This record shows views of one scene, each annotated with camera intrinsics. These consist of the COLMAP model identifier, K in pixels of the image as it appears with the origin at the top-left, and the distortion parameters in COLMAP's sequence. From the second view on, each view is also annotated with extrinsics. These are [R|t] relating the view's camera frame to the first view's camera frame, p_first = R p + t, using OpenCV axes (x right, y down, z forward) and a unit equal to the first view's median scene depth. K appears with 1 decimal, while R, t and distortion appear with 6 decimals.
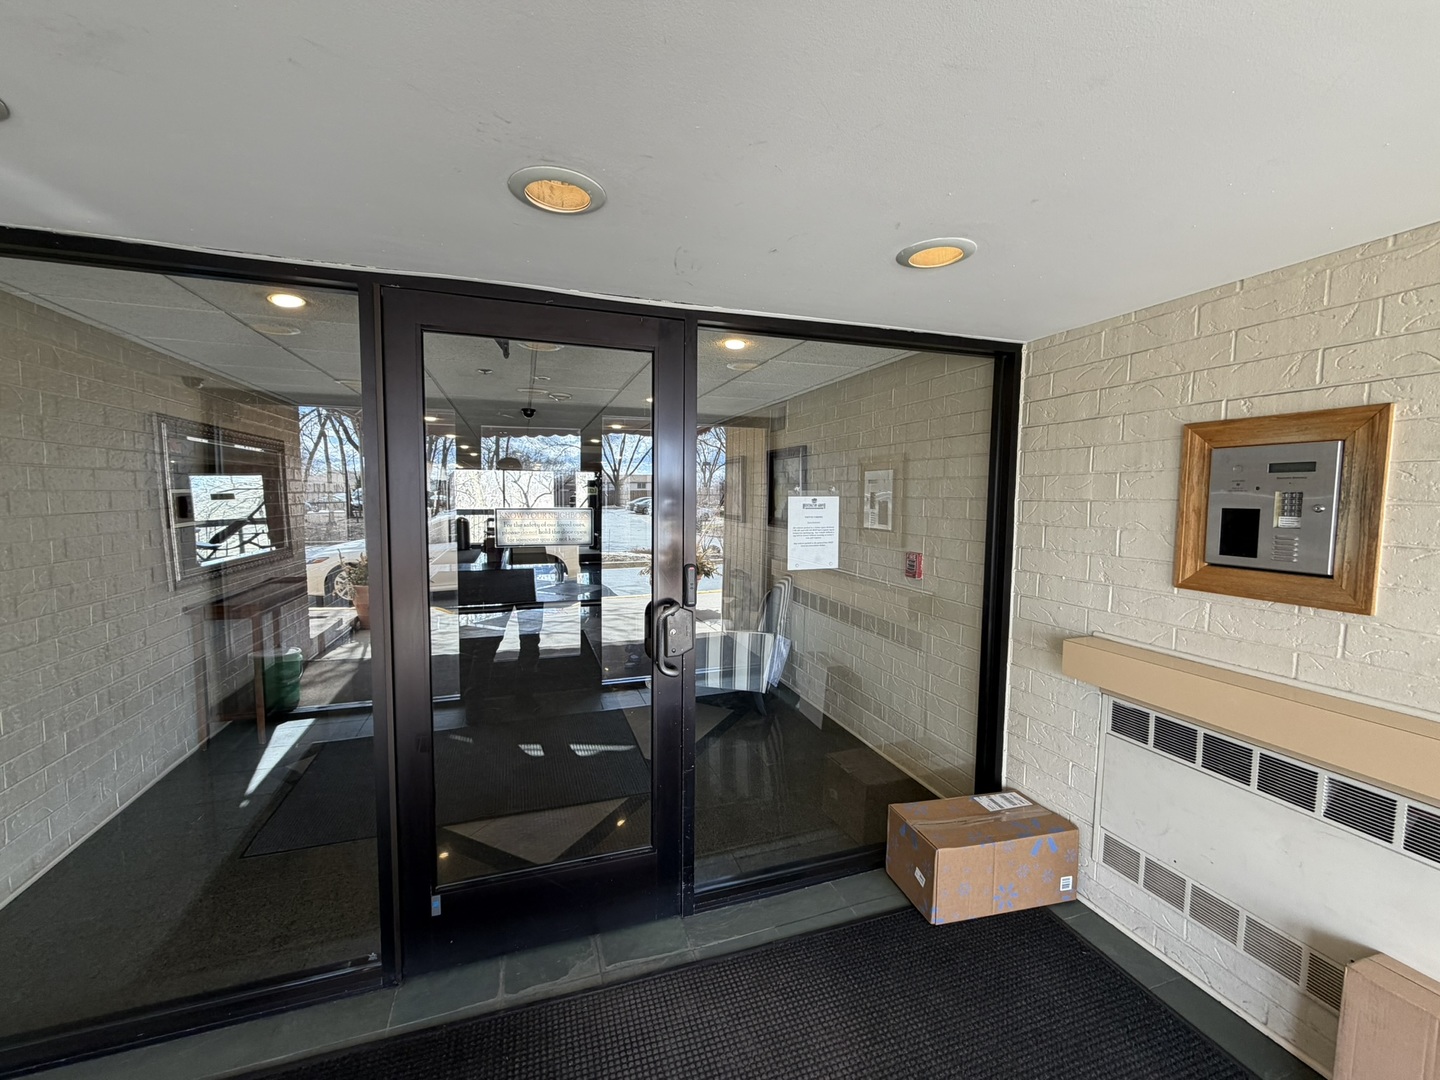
lens RADIAL K [[572.5, 0, 720.0], [0, 572.5, 540.0], [0, 0, 1]] dist [-0.001833, 0.000201]
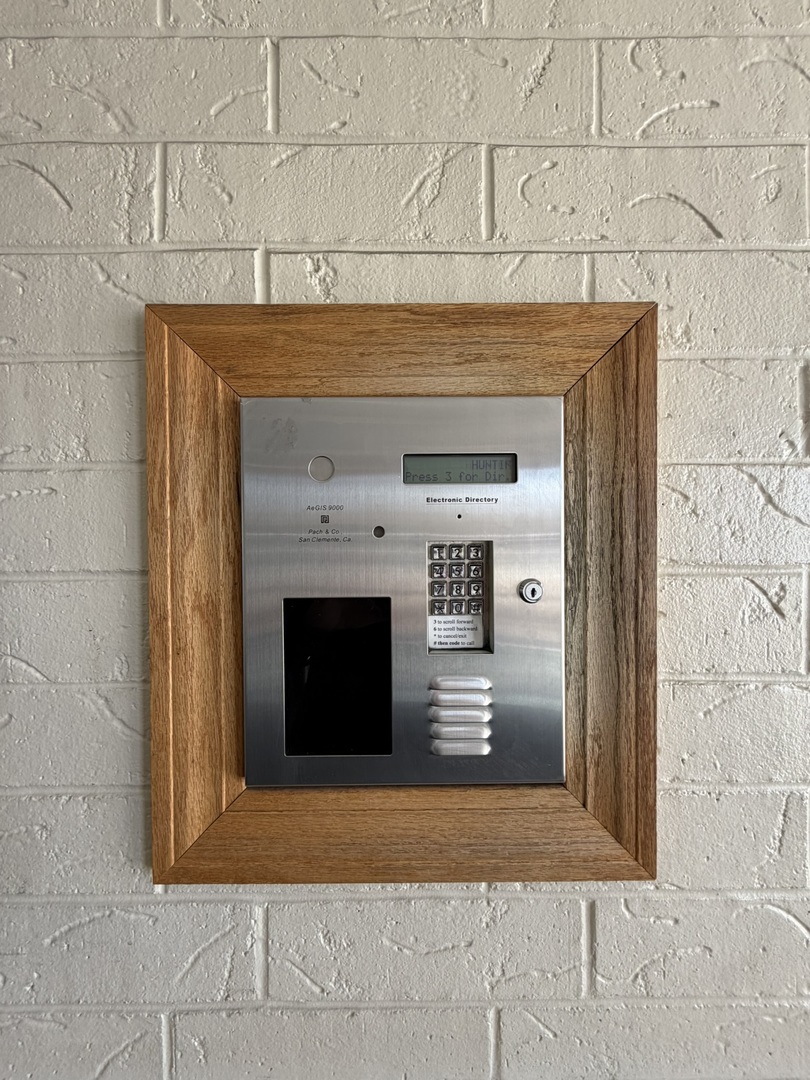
lens RADIAL K [[429.4, 0, 409.0], [0, 429.4, 536.1], [0, 0, 1]] dist [-0.001833, 0.000201]
pose [[0.326950, -0.009583, 0.944993, 0.671255], [0.082468, 0.996423, -0.018428, -0.076174], [-0.941437, 0.083957, 0.326570, 0.840245]]
